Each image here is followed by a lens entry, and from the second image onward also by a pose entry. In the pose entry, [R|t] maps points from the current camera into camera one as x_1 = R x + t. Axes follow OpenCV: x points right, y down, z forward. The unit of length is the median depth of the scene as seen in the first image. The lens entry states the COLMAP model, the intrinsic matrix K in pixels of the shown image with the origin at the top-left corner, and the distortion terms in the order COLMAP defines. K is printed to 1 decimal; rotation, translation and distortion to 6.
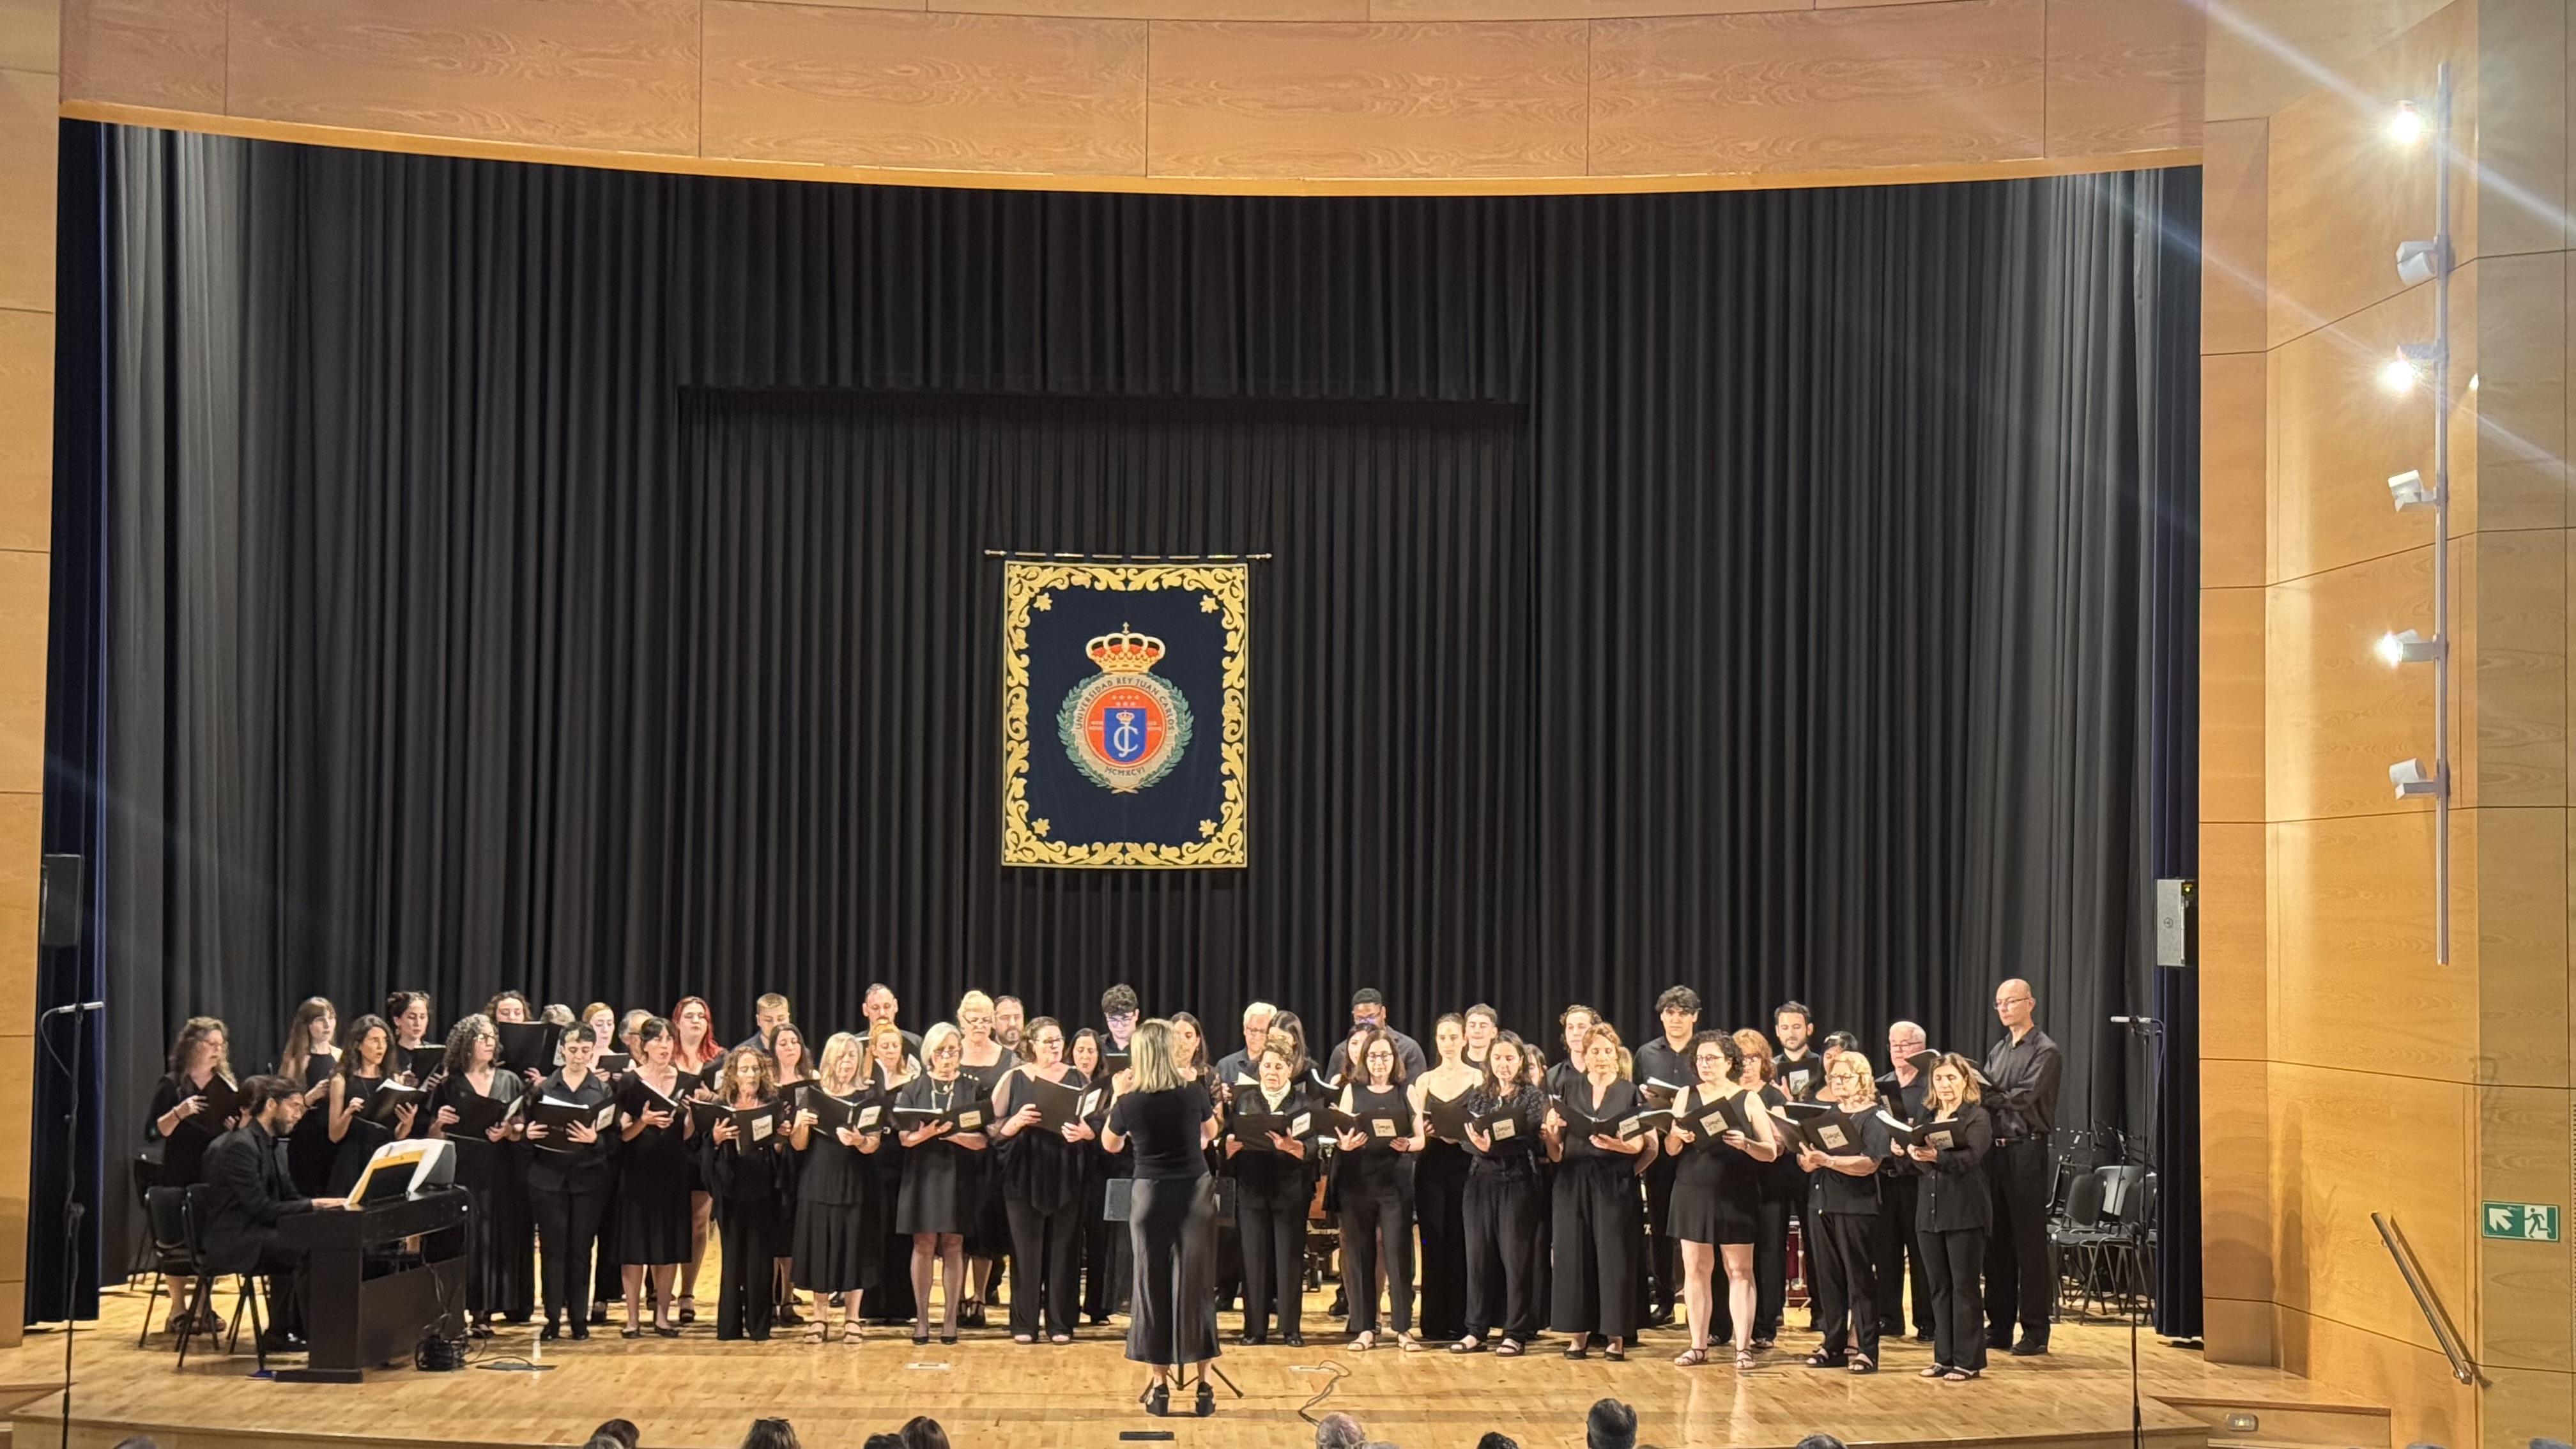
lens RADIAL K [[3531.3, 0, 1292.0], [0, 3531.3, 722.3], [0, 0, 1]] dist [0.080032, 0.058856]
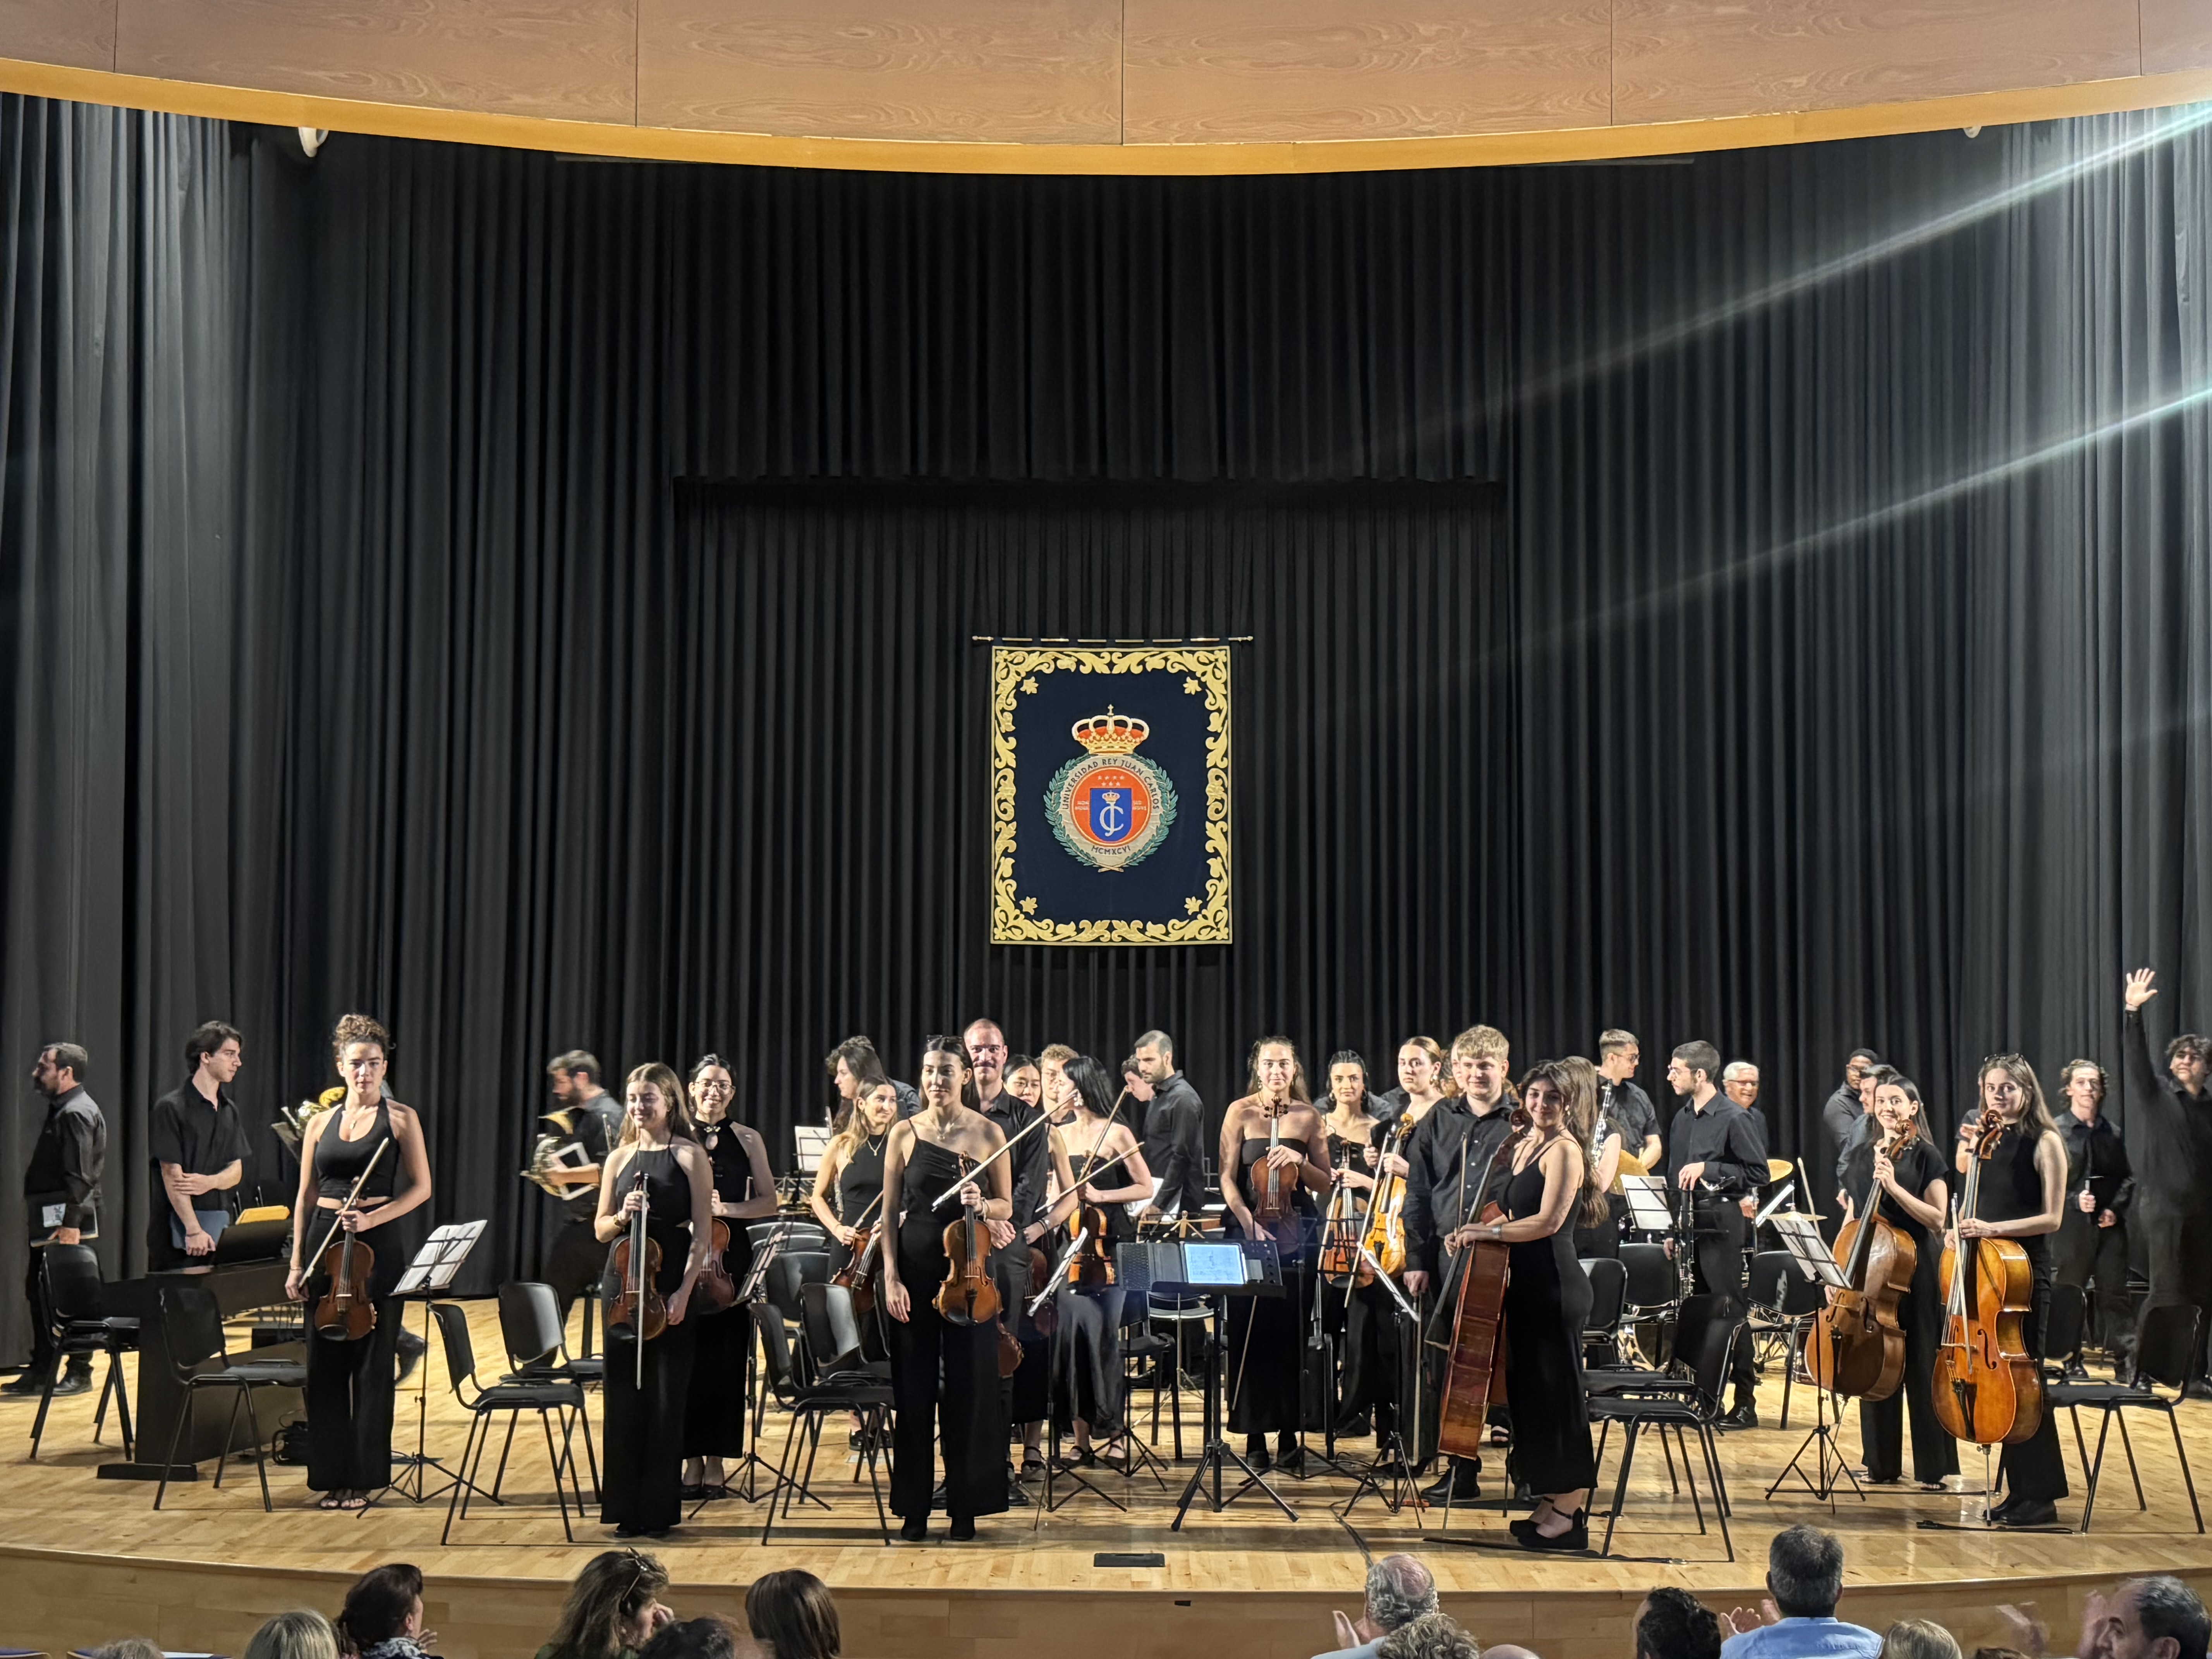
lens RADIAL K [[2705.0, 0, 1101.2], [0, 2705.0, 831.0], [0, 0, 1]] dist [0.020355, -0.001980]
pose [[0.998419, -0.010052, -0.055311, -0.006979], [0.008304, 0.999461, -0.031746, 0.033022], [0.055601, 0.031237, 0.997964, 0.223587]]
